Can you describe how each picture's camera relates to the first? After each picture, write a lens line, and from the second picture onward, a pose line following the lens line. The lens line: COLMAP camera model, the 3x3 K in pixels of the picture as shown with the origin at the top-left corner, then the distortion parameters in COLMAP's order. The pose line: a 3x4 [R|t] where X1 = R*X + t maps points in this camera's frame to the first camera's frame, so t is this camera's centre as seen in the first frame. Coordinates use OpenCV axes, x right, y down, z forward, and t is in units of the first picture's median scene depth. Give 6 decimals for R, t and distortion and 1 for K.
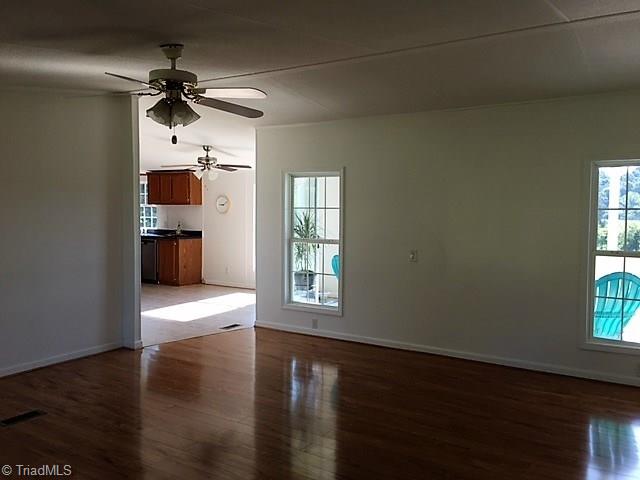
lens RADIAL K [[550.1, 0, 320.0], [0, 550.1, 240.0], [0, 0, 1]] dist [0.085231, -0.121586]
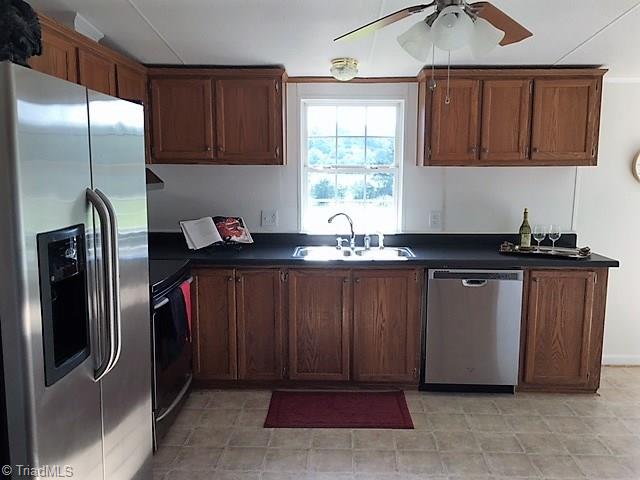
lens RADIAL K [[550.1, 0, 320.0], [0, 550.1, 240.0], [0, 0, 1]] dist [0.085231, -0.121586]
pose [[0.854602, -0.077356, 0.513490, -0.365046], [0.034404, 0.995104, 0.092652, -0.034839], [-0.518143, -0.061514, 0.853079, 0.493663]]
